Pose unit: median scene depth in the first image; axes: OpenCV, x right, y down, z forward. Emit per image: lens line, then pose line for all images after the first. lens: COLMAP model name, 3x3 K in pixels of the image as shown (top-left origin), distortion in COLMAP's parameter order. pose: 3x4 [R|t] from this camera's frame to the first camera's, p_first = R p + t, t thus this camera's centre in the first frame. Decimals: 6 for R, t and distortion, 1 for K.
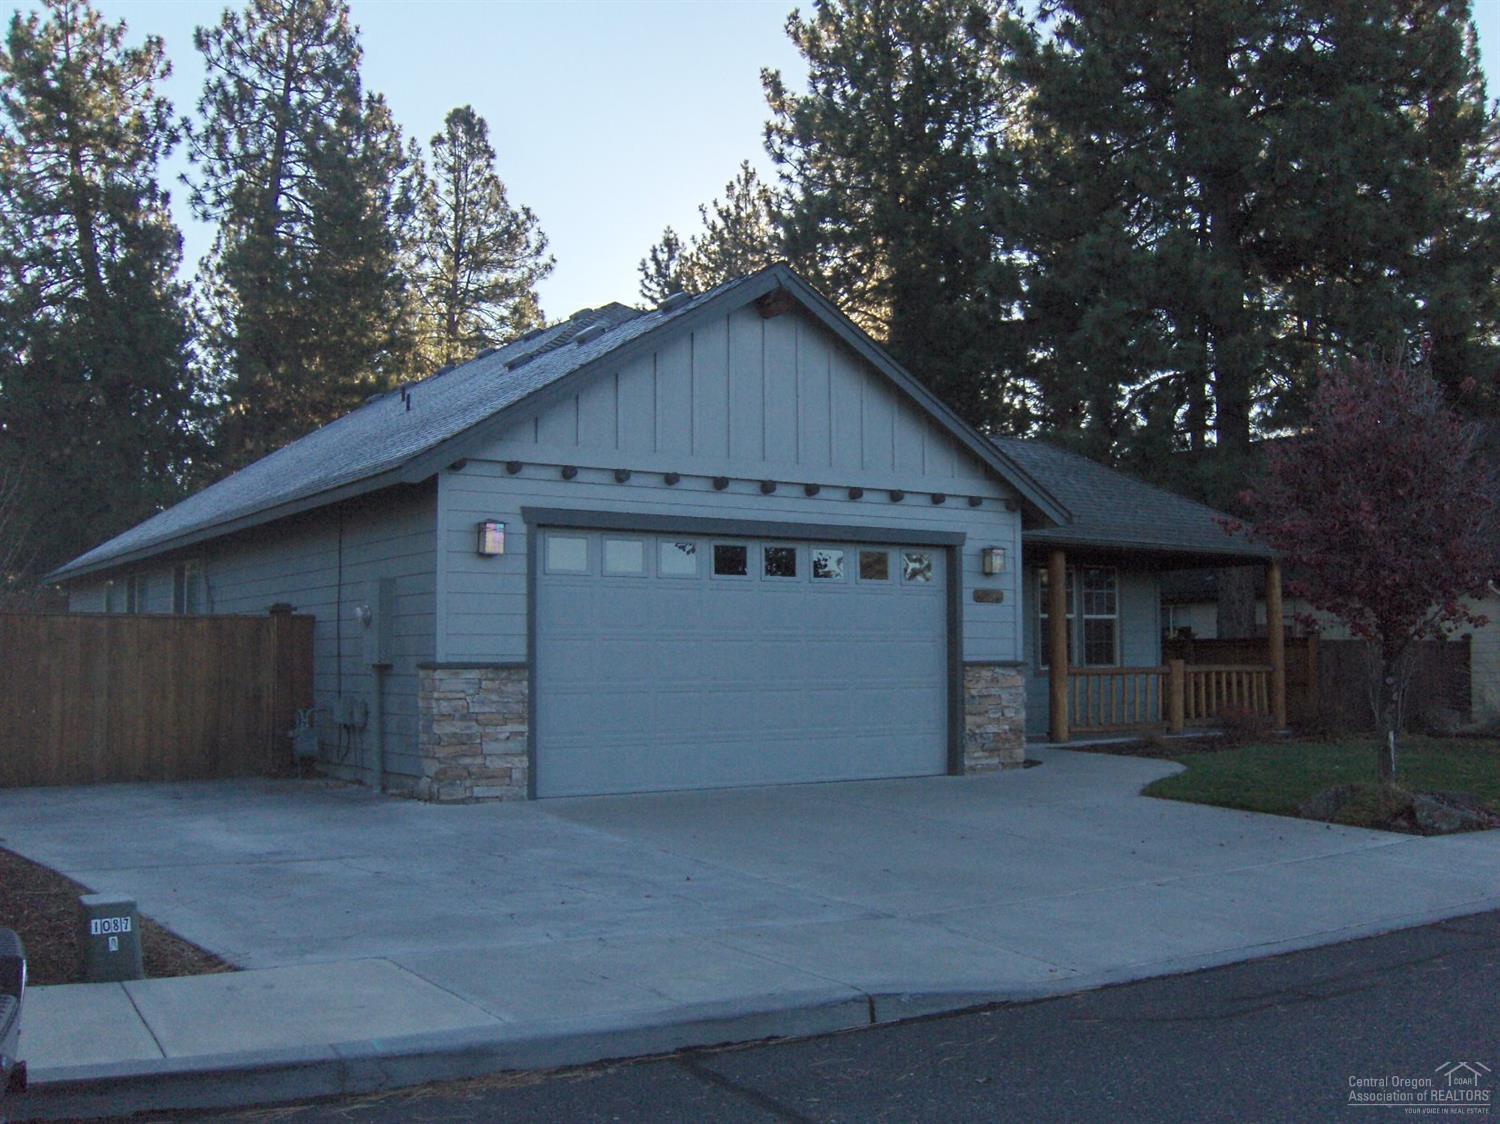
lens RADIAL K [[1534.2, 0, 750.0], [0, 1534.2, 562.0], [0, 0, 1]] dist [-0.214447, 0.000081]
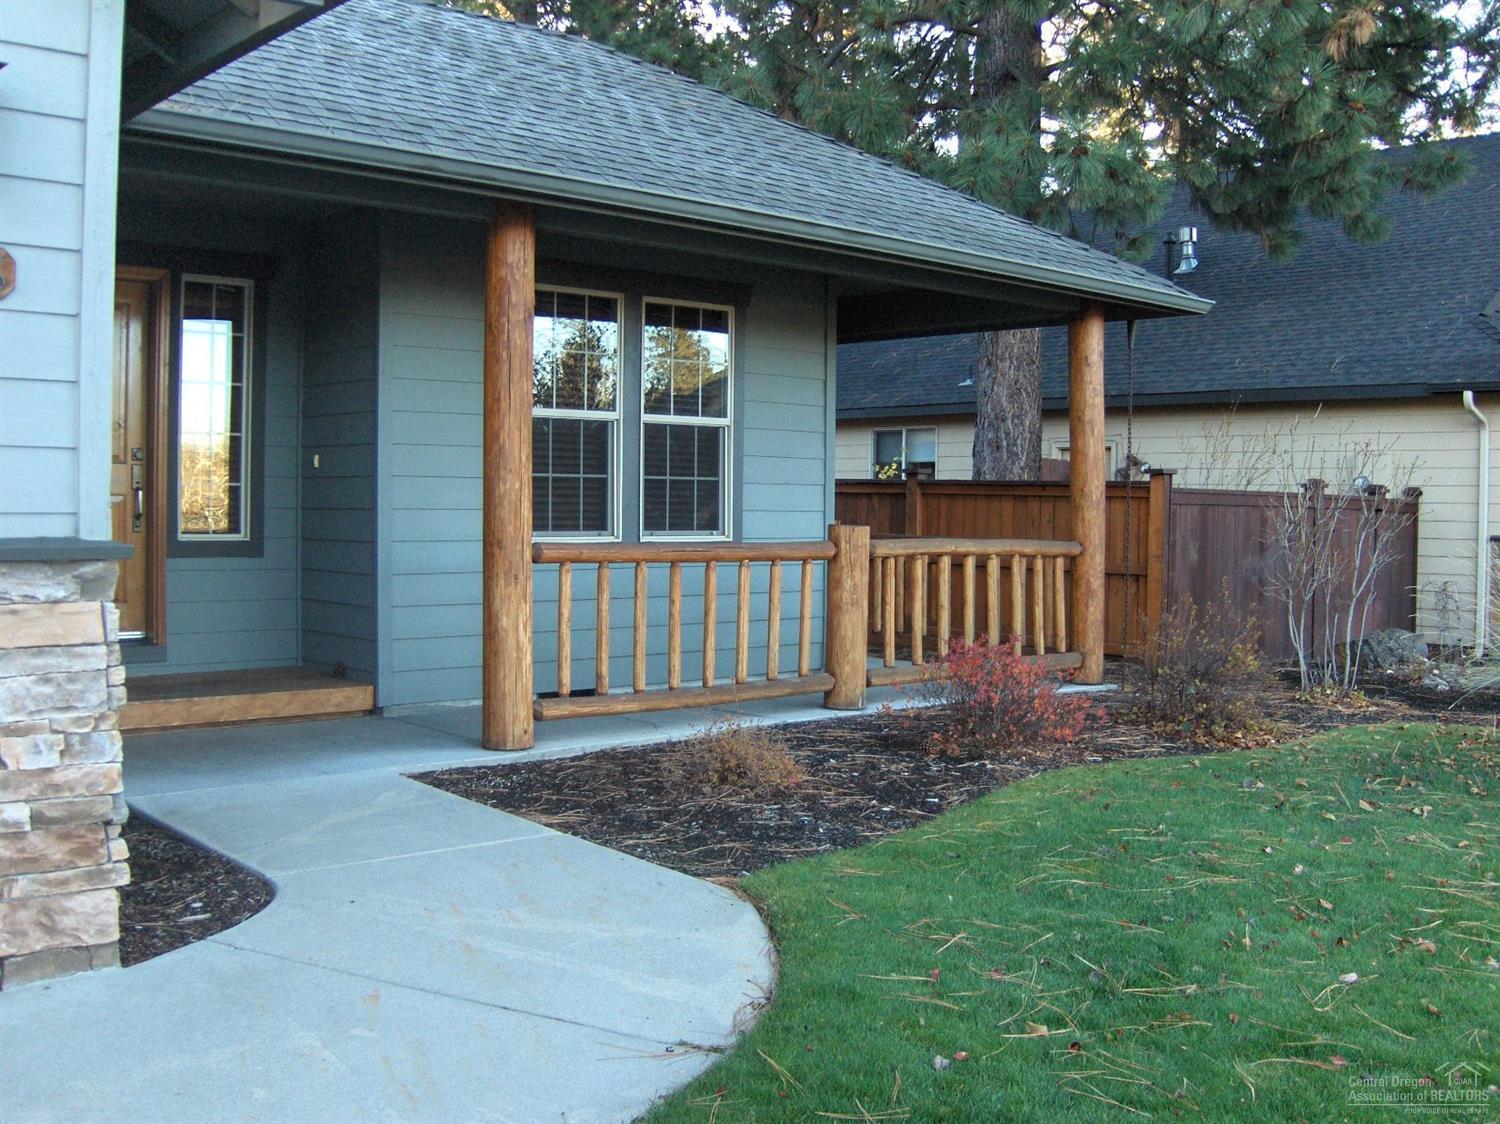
lens RADIAL K [[1534.2, 0, 750.0], [0, 1534.2, 562.0], [0, 0, 1]] dist [-0.214447, 0.000081]
pose [[0.989747, 0.008751, 0.142560, 0.188890], [-0.023426, 0.994550, 0.101591, 0.031872], [-0.140894, -0.103889, 0.984559, 0.571134]]
